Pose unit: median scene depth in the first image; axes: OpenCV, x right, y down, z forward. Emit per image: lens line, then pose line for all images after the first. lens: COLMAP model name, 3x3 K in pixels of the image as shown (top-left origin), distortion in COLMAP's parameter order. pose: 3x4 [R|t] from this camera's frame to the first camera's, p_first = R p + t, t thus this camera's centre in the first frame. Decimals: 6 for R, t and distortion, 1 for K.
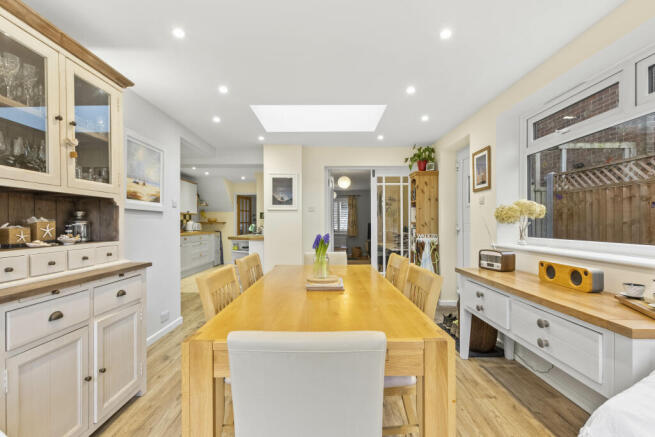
lens RADIAL K [[301.5, 0, 326.3], [0, 301.5, 218.6], [0, 0, 1]] dist [0.002512, 0.000341]
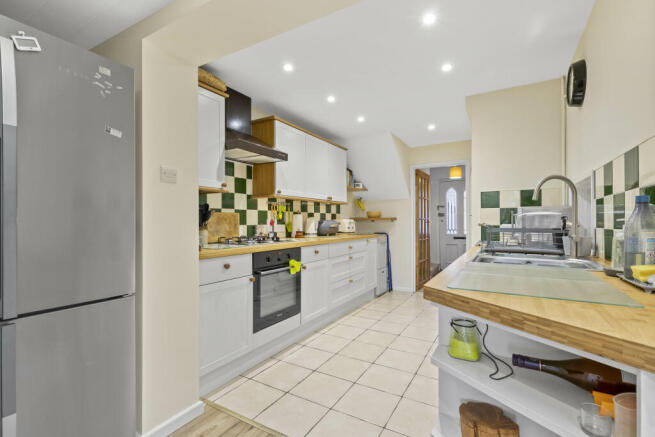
lens RADIAL K [[301.5, 0, 331.6], [0, 301.5, 217.1], [0, 0, 1]] dist [0.002512, 0.000341]
pose [[0.868225, -0.006643, -0.496126, -0.159980], [0.006569, 0.999977, -0.001893, 0.011322], [0.496127, -0.001615, 0.868248, 0.457136]]
